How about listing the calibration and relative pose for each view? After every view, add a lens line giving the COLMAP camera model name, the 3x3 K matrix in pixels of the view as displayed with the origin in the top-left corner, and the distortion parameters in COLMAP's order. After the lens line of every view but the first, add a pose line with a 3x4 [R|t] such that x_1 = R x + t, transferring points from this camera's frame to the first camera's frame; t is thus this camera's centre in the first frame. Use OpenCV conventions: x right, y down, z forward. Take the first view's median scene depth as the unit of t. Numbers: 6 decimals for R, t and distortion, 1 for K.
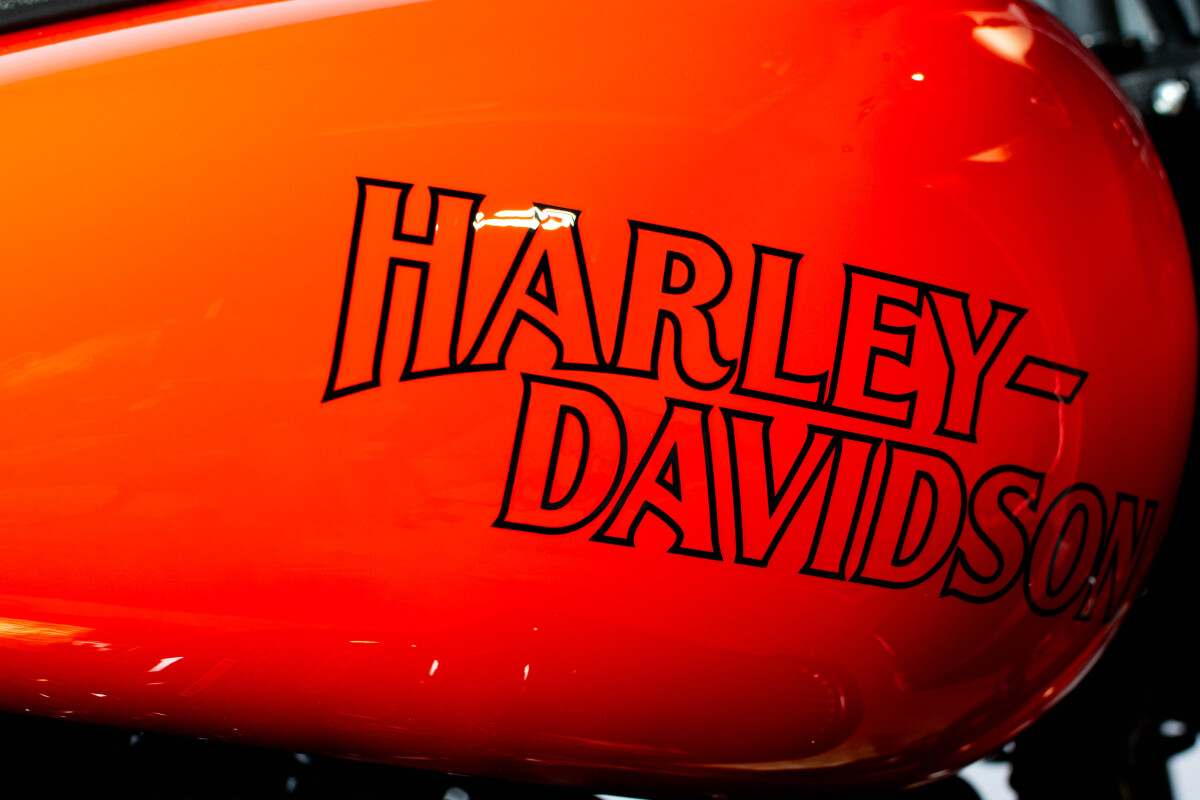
lens RADIAL K [[2038.8, 0, 600.0], [0, 2038.8, 400.0], [0, 0, 1]] dist [0.060277, 0.048405]
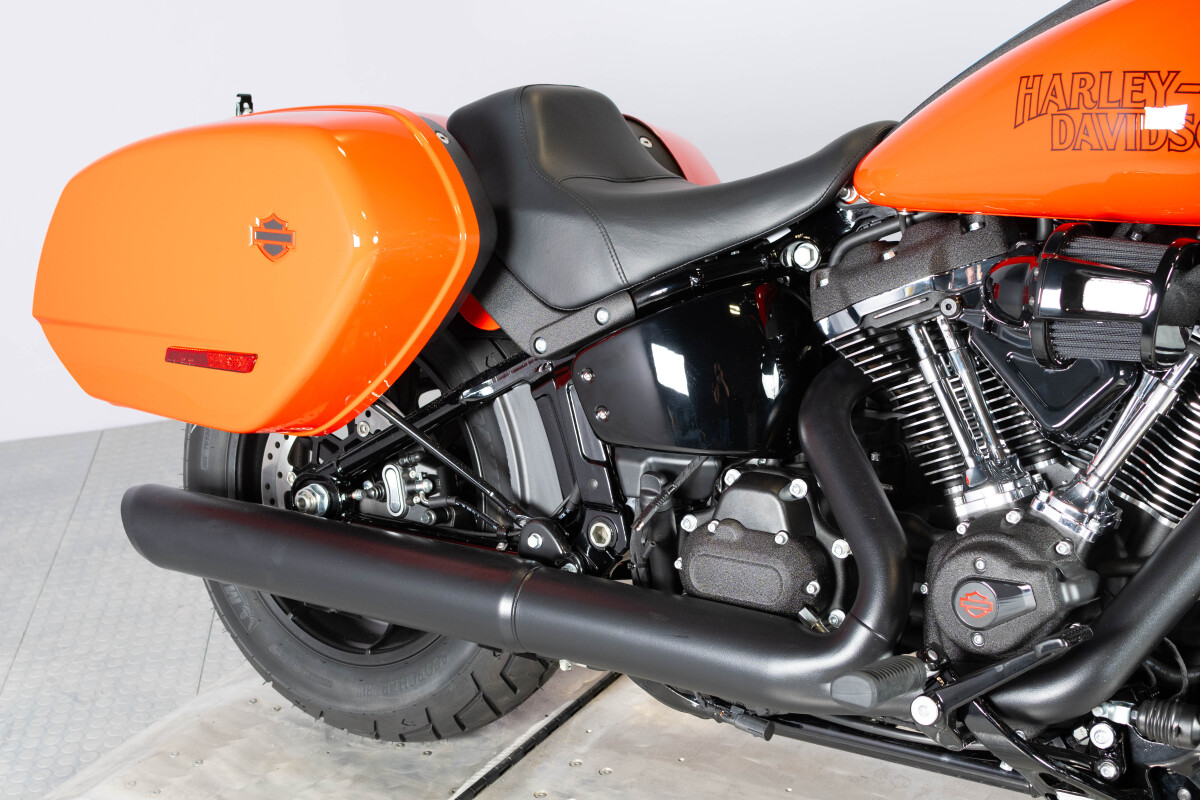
lens RADIAL K [[2010.0, 0, 555.2], [0, 2010.0, 374.8], [0, 0, 1]] dist [0.002870, 0.086239]
pose [[0.446839, -0.069512, -0.891910, 3.137066], [0.088811, 0.995499, -0.033091, 0.563372], [0.890195, -0.064425, 0.451001, -1.818670]]
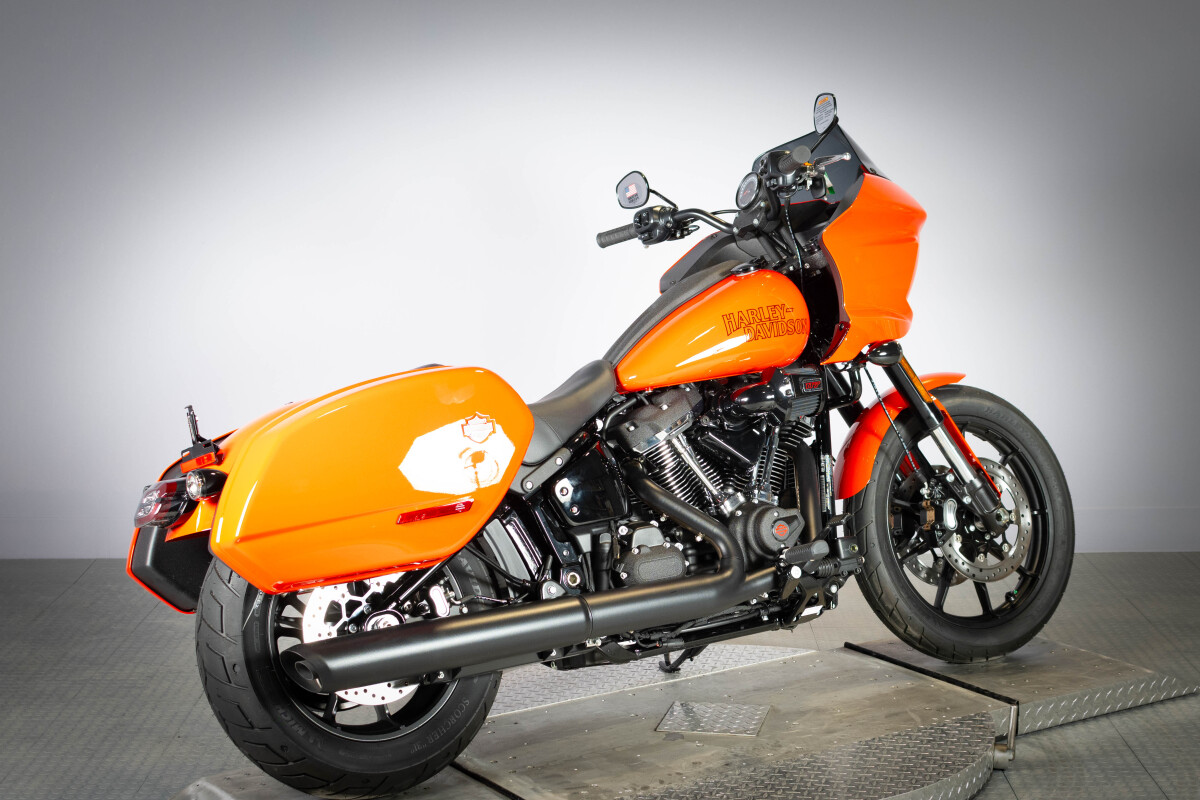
lens RADIAL K [[2010.0, 0, 555.2], [0, 2010.0, 374.8], [0, 0, 1]] dist [0.002870, 0.086239]
pose [[0.926526, -0.365831, 0.087850, -1.868115], [0.370612, 0.927663, -0.045689, 0.316575], [-0.064781, 0.074891, 0.995085, -8.902967]]
